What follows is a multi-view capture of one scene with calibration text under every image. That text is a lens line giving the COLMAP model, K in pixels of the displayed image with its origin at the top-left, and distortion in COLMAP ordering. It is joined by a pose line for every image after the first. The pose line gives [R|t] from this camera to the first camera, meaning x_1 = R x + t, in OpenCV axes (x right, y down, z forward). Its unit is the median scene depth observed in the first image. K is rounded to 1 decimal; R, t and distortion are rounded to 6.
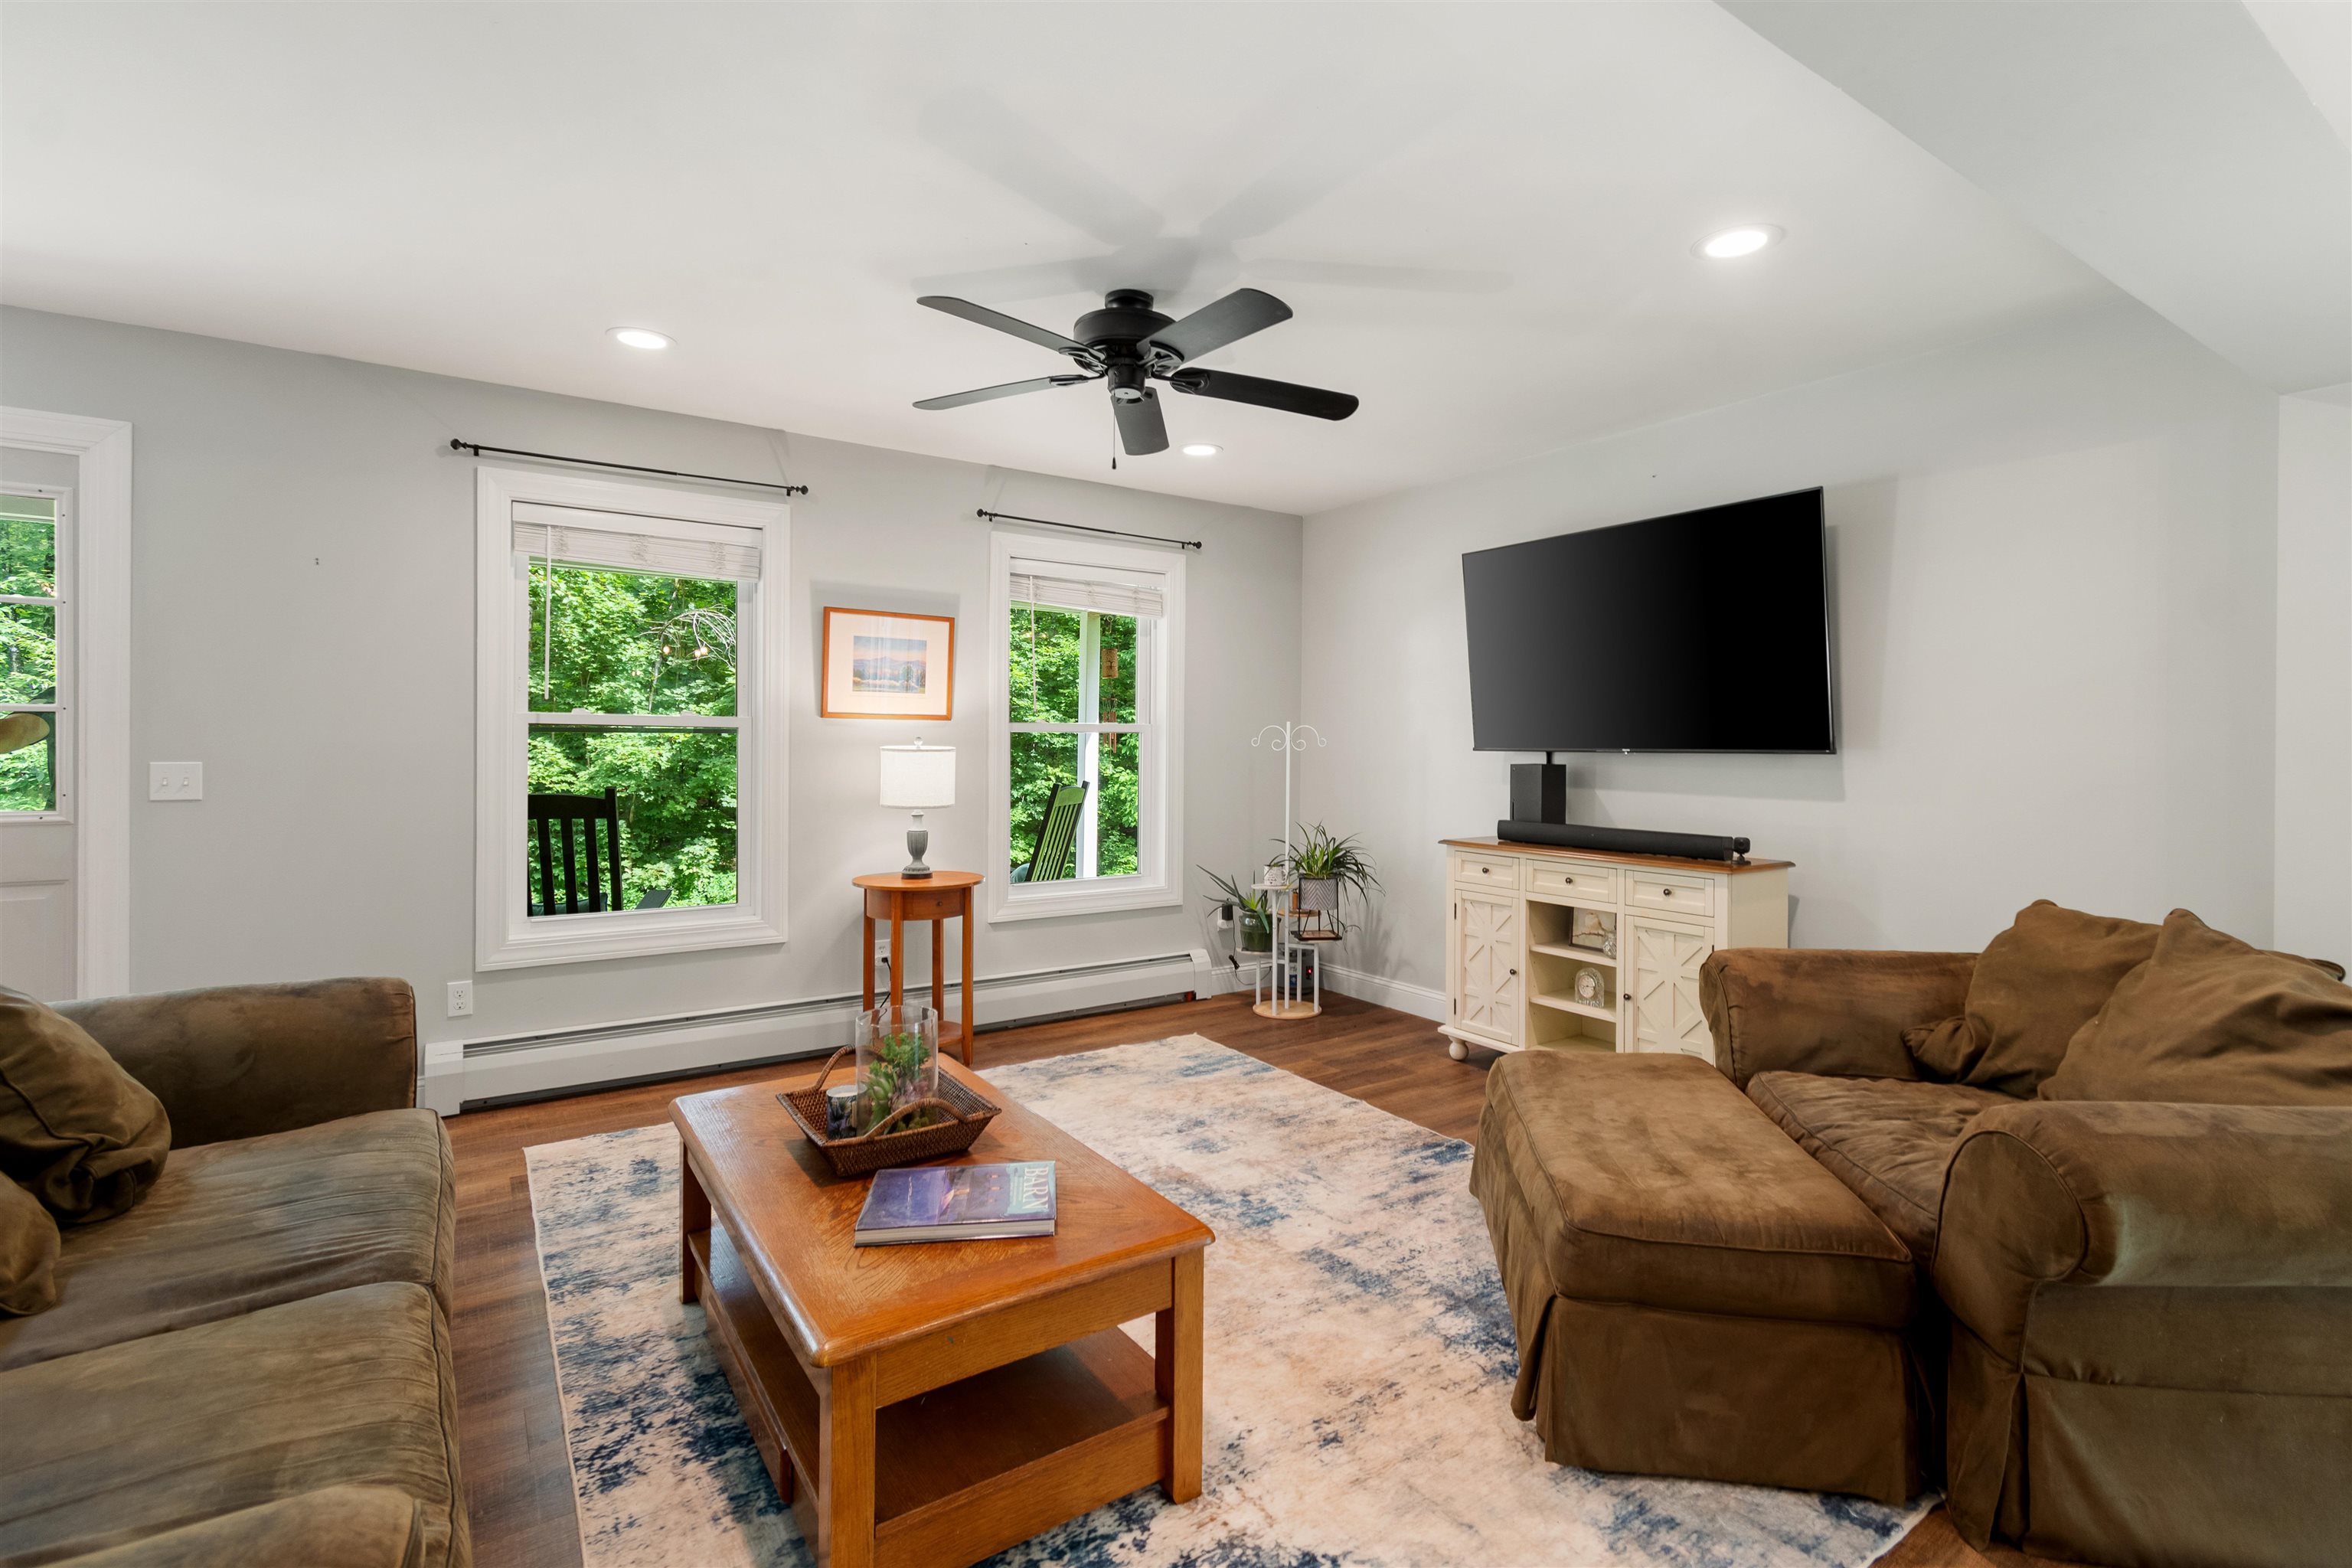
lens RADIAL K [[1104.8, 0, 1173.8], [0, 1104.8, 749.5], [0, 0, 1]] dist [0.003053, -0.000004]
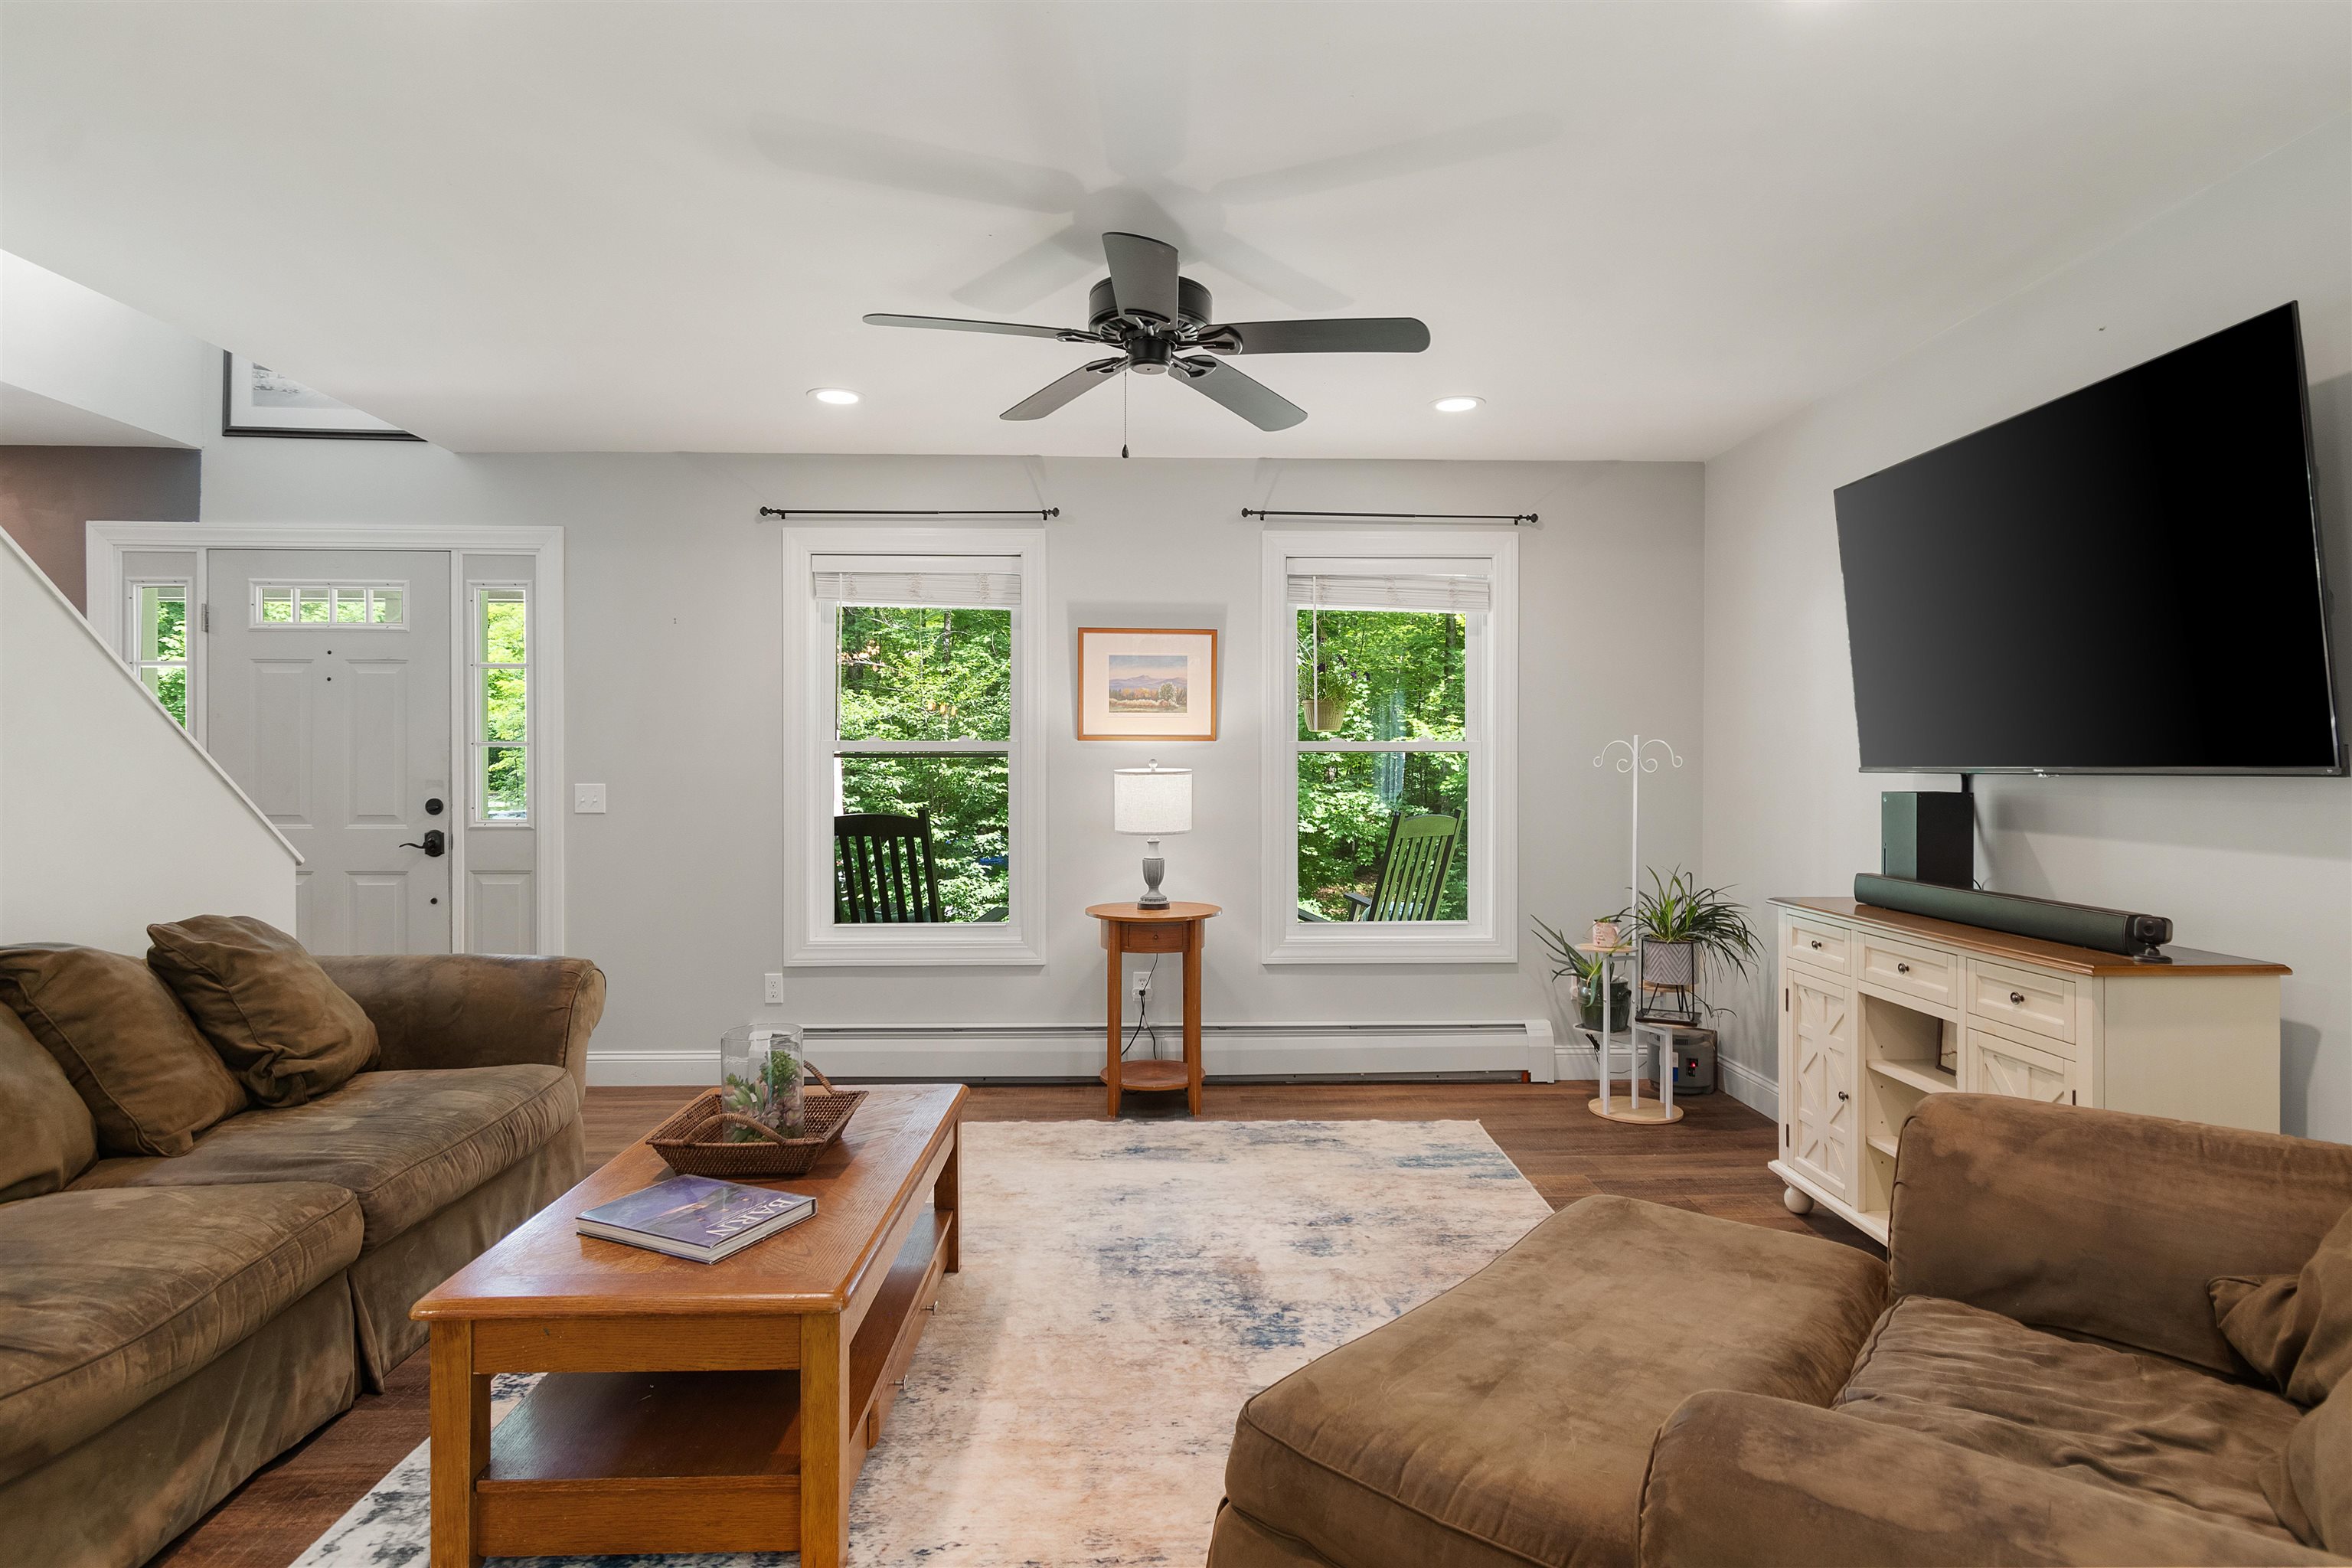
lens RADIAL K [[1228.4, 0, 1173.3], [0, 1228.4, 772.0], [0, 0, 1]] dist [0.001595, 0.000392]
pose [[0.837619, -0.002819, -0.546248, 0.361058], [0.002445, 0.999996, -0.001411, 0.001091], [0.546249, -0.000153, 0.837623, 0.131918]]
